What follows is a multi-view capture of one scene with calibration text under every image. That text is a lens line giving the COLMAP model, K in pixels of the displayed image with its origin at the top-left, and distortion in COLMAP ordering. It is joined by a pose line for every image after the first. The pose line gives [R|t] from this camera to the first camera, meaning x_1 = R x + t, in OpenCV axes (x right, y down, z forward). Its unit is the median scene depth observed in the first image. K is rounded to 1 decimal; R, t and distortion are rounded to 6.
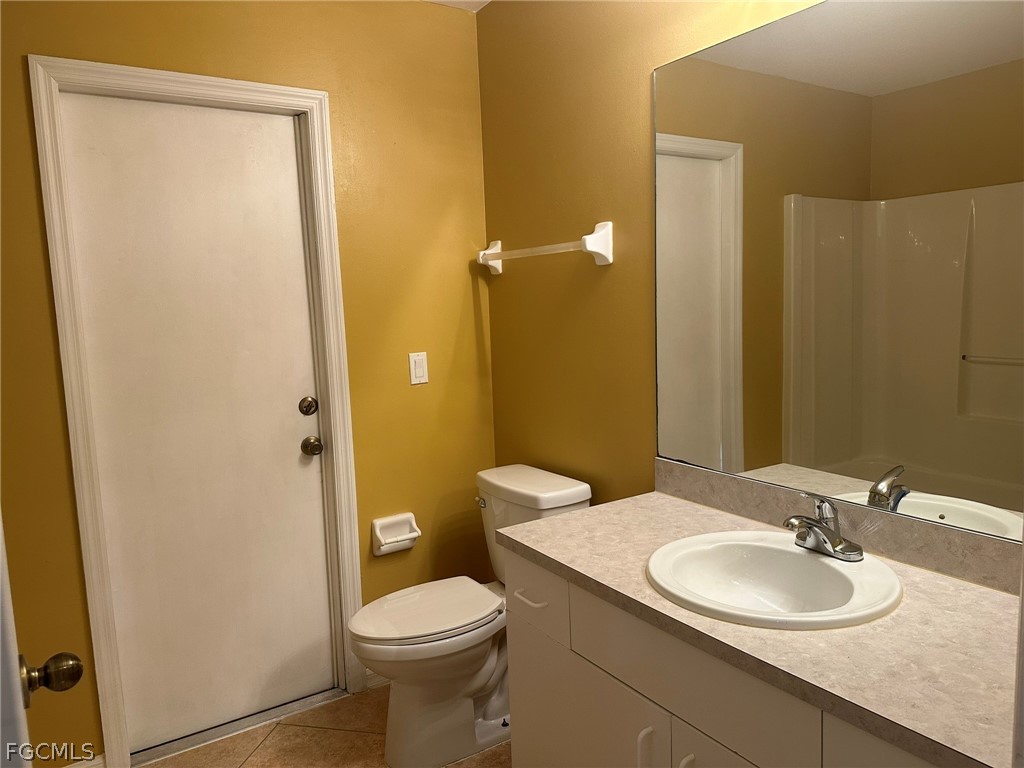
lens RADIAL K [[723.3, 0, 522.9], [0, 723.3, 386.6], [0, 0, 1]] dist [0.046349, -0.053353]
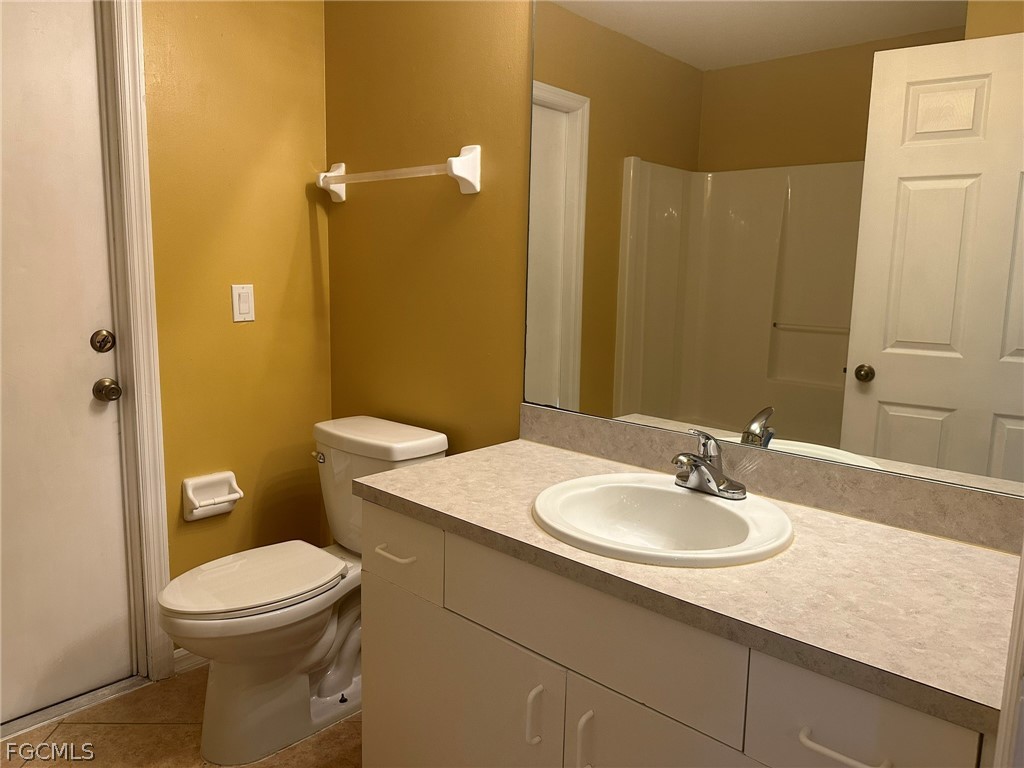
lens RADIAL K [[723.3, 0, 516.0], [0, 723.3, 382.1], [0, 0, 1]] dist [0.046349, -0.053353]
pose [[0.968217, 0.018866, 0.249399, -0.051595], [-0.026528, 0.999273, 0.027398, 0.041113], [-0.248701, -0.033143, 0.968013, 0.088696]]
